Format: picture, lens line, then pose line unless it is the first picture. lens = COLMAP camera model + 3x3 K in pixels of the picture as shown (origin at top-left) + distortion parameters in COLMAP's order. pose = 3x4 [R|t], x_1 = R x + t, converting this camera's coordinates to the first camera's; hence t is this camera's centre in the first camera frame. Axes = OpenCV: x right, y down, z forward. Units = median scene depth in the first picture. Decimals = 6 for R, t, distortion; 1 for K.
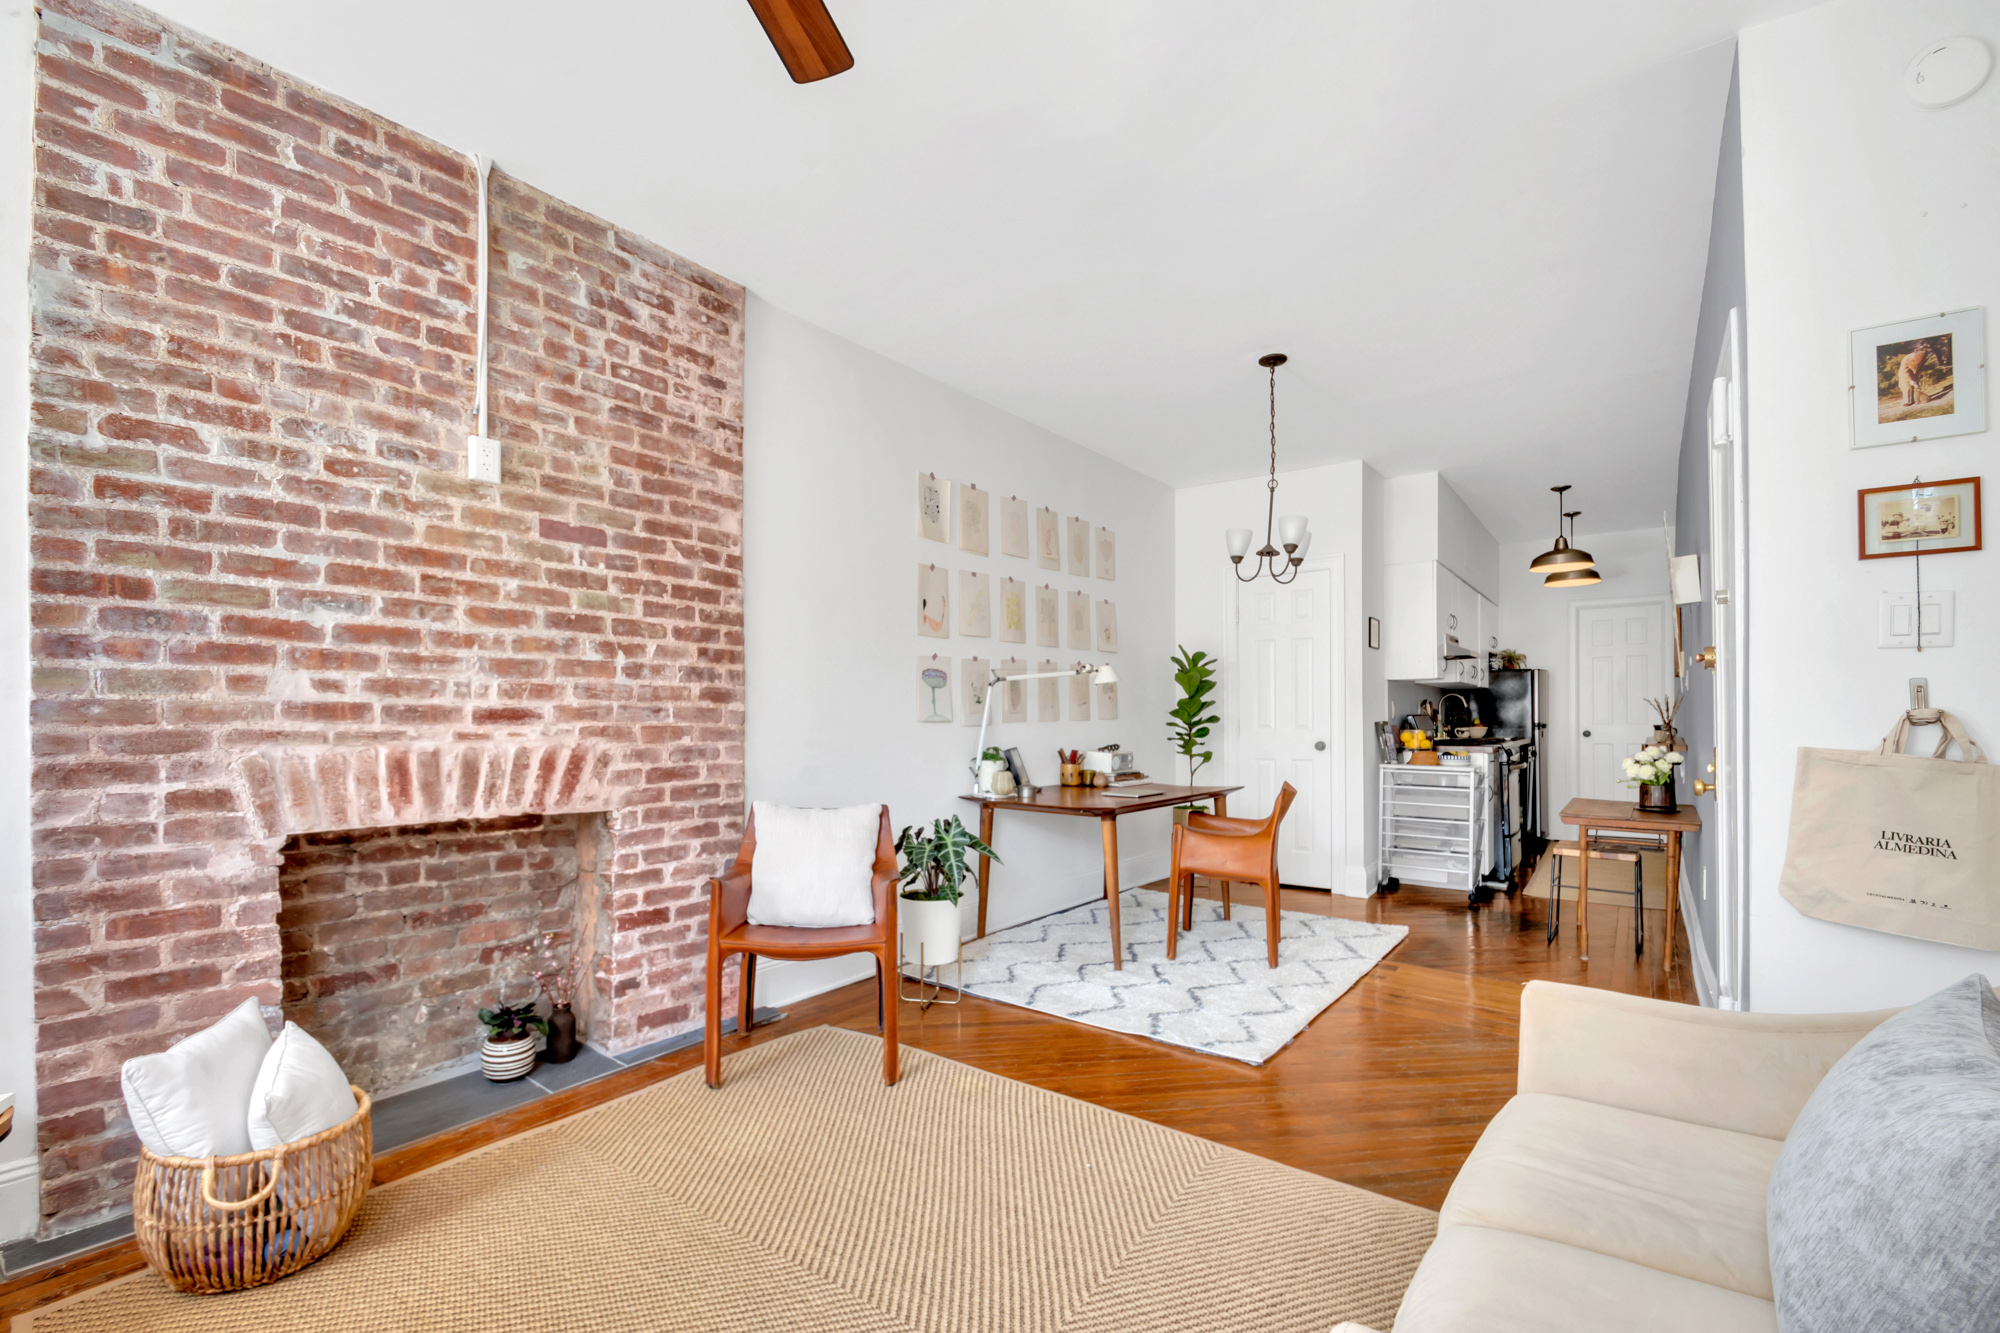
lens RADIAL K [[880.0, 0, 1001.0], [0, 880.0, 719.0], [0, 0, 1]] dist [0.002444, -0.011502]
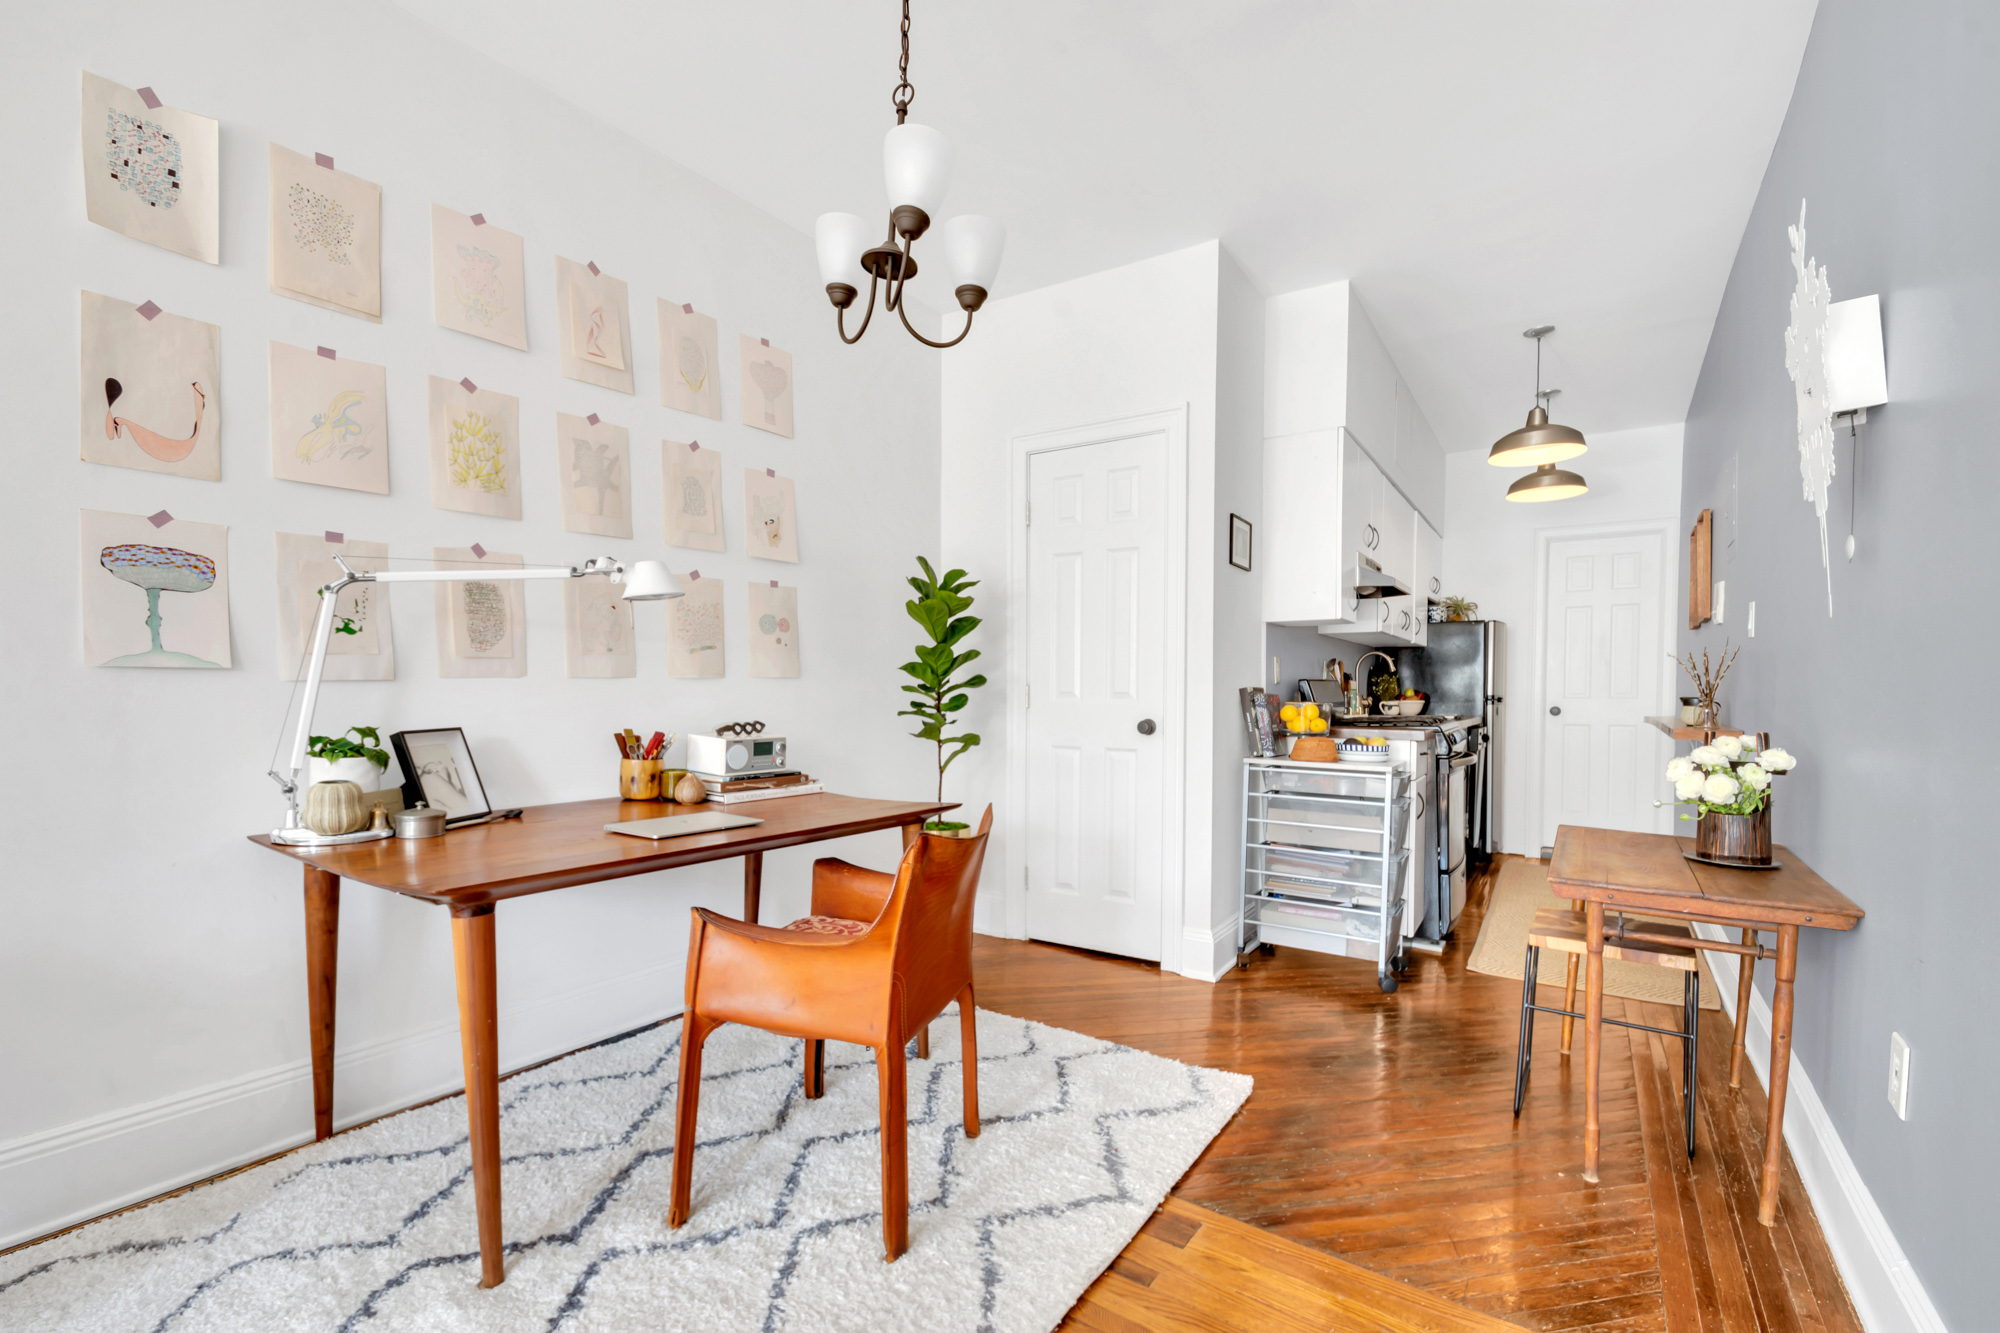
lens RADIAL K [[880.0, 0, 1001.0], [0, 880.0, 719.0], [0, 0, 1]] dist [0.002444, -0.011502]
pose [[0.998785, 0.008503, 0.048536, 0.230643], [-0.009977, 0.999494, 0.030211, 0.007887], [-0.048255, -0.030659, 0.998364, 0.396252]]
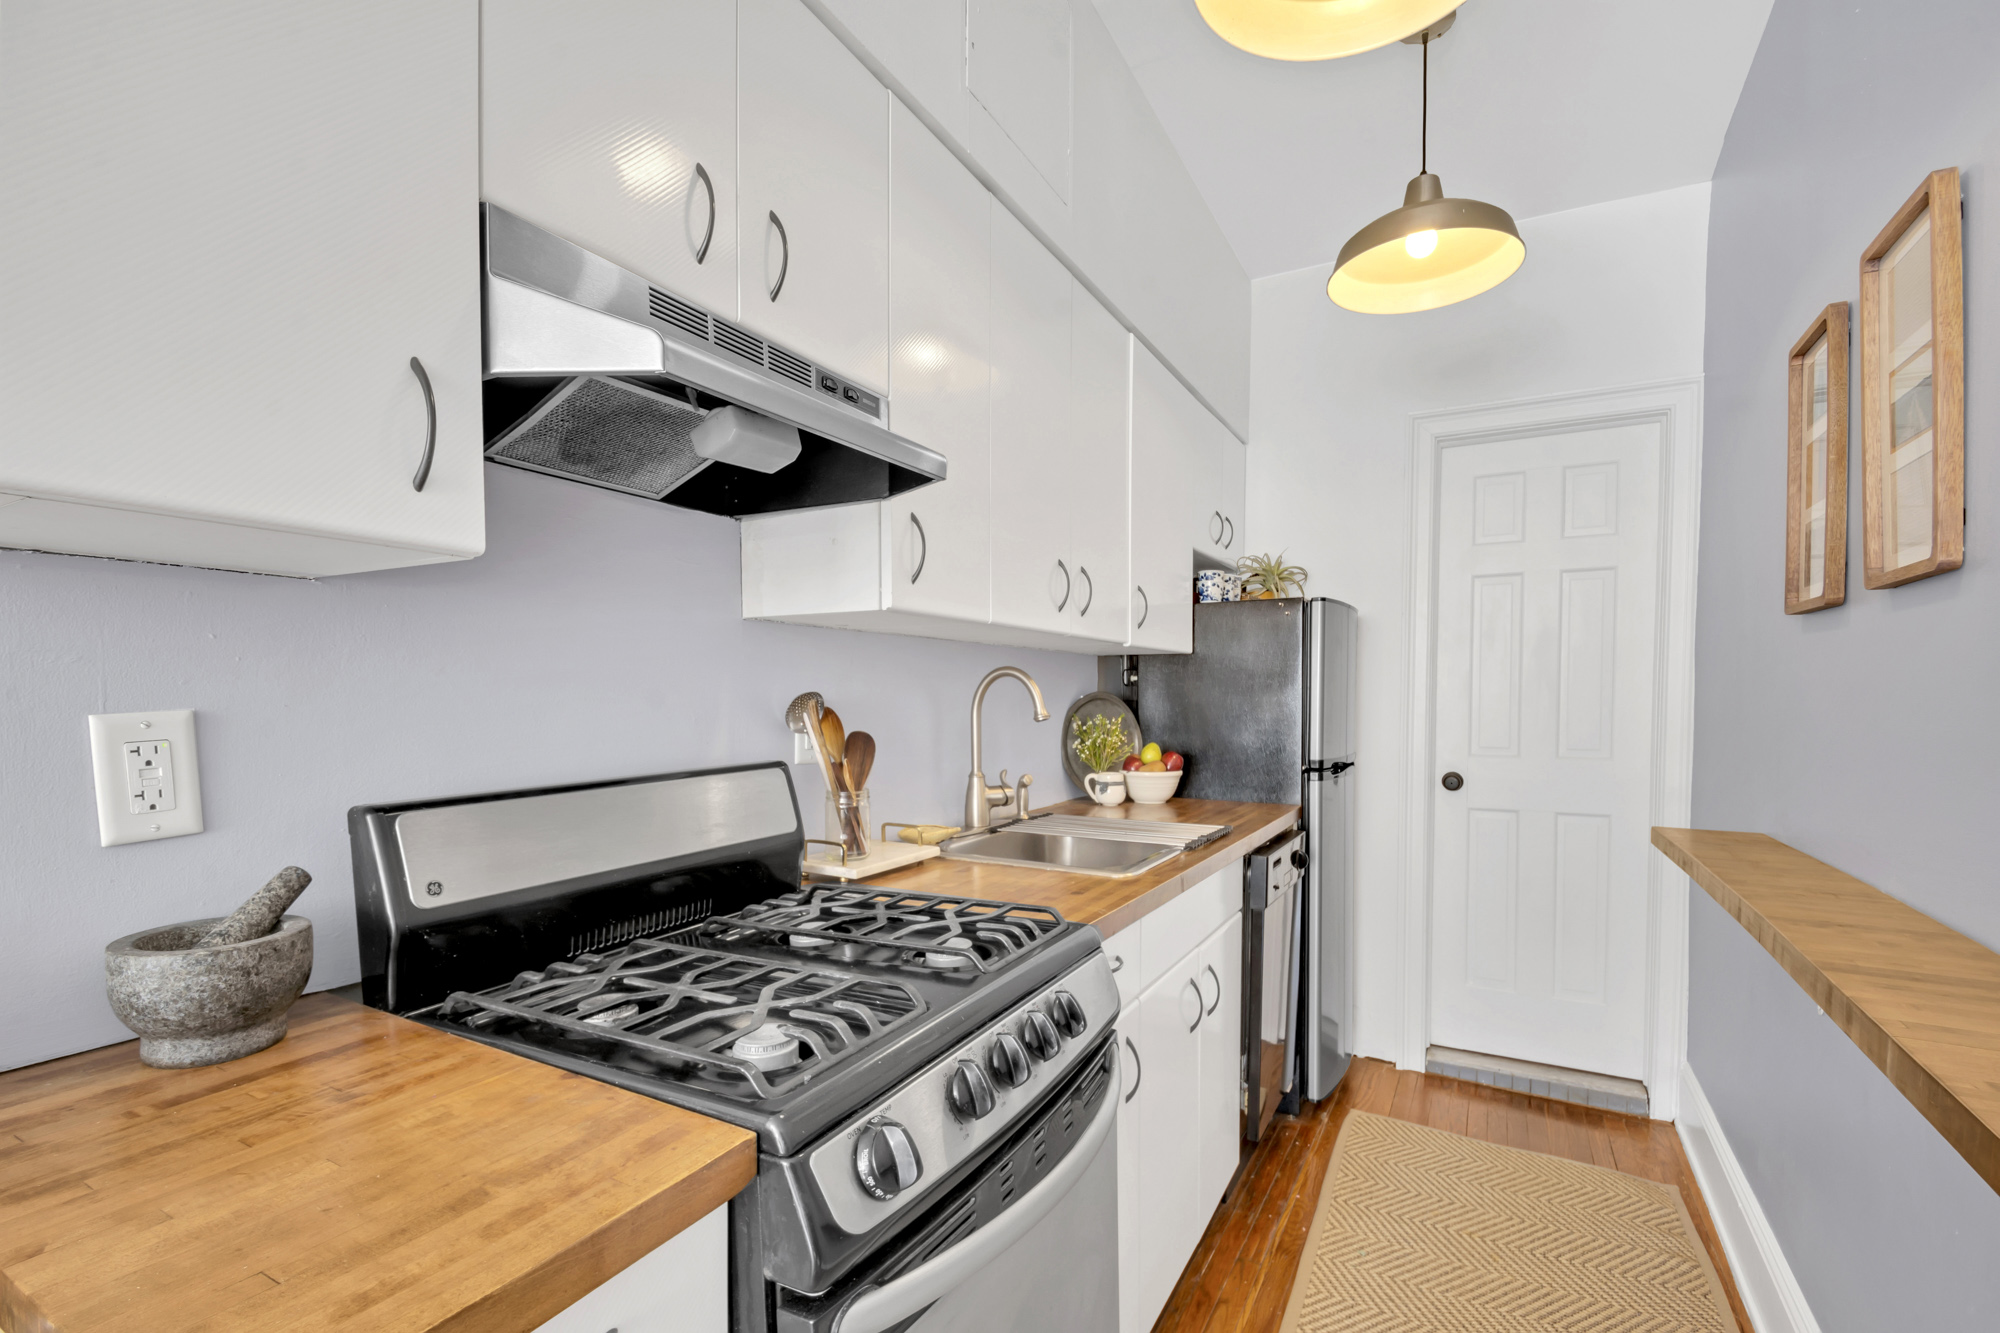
lens RADIAL K [[880.0, 0, 1001.0], [0, 880.0, 719.0], [0, 0, 1]] dist [0.002444, -0.011502]
pose [[0.992599, 0.006243, 0.121280, 0.600177], [-0.009911, 0.999511, 0.029665, -0.026968], [-0.121035, -0.030648, 0.992175, 0.911905]]
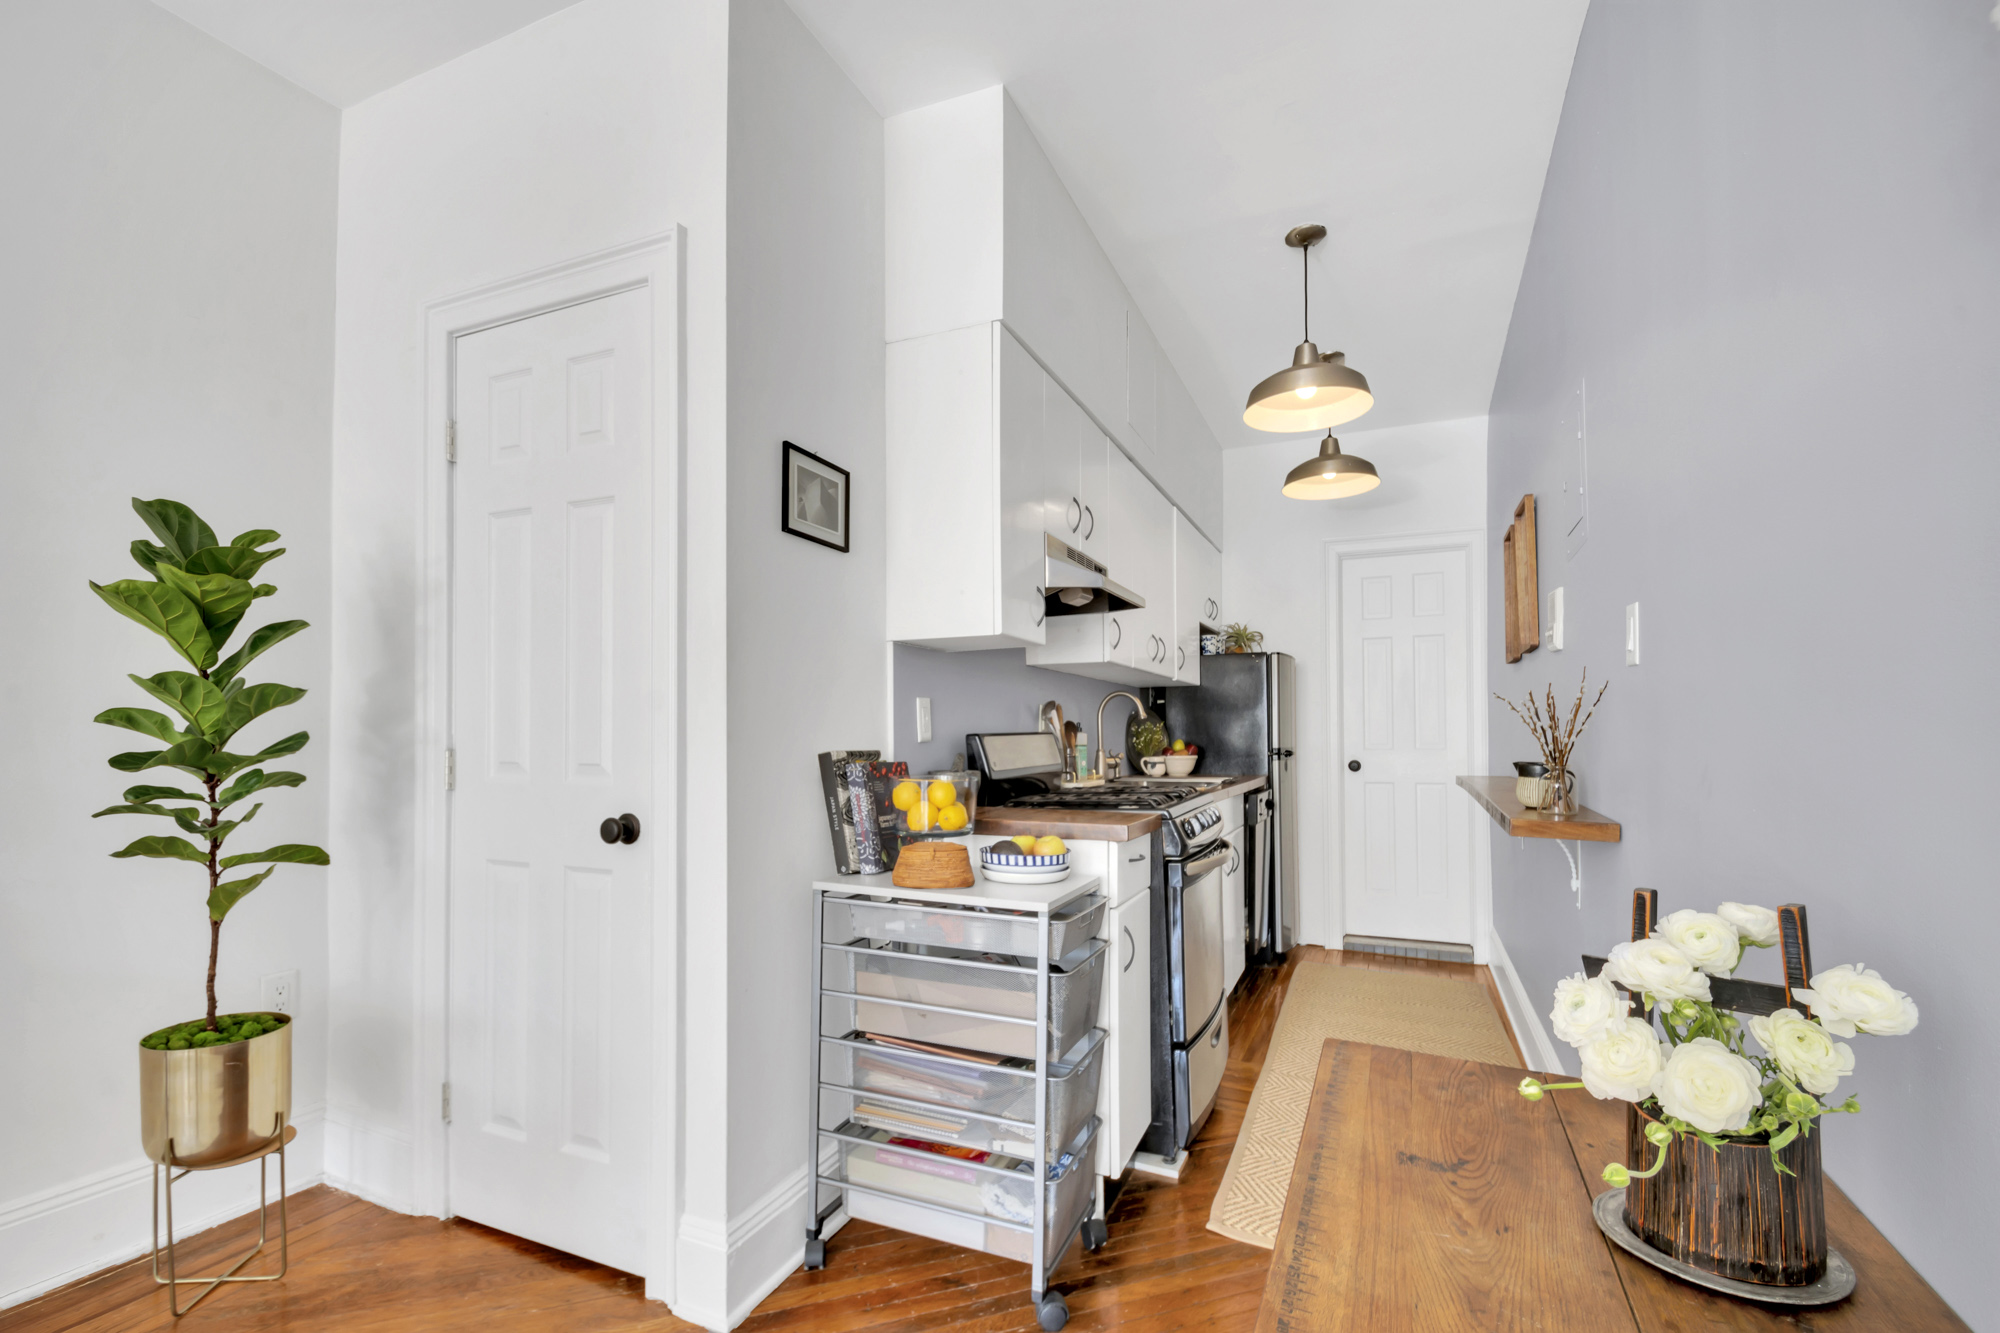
lens RADIAL K [[883.8, 0, 1008.4], [0, 883.8, 715.2], [0, 0, 1]] dist [0.000422, -0.011708]
pose [[0.976018, 0.009480, 0.217484, 0.425382], [-0.004567, 0.999723, -0.023085, -0.004105], [-0.217643, 0.021538, 0.975791, 0.646635]]
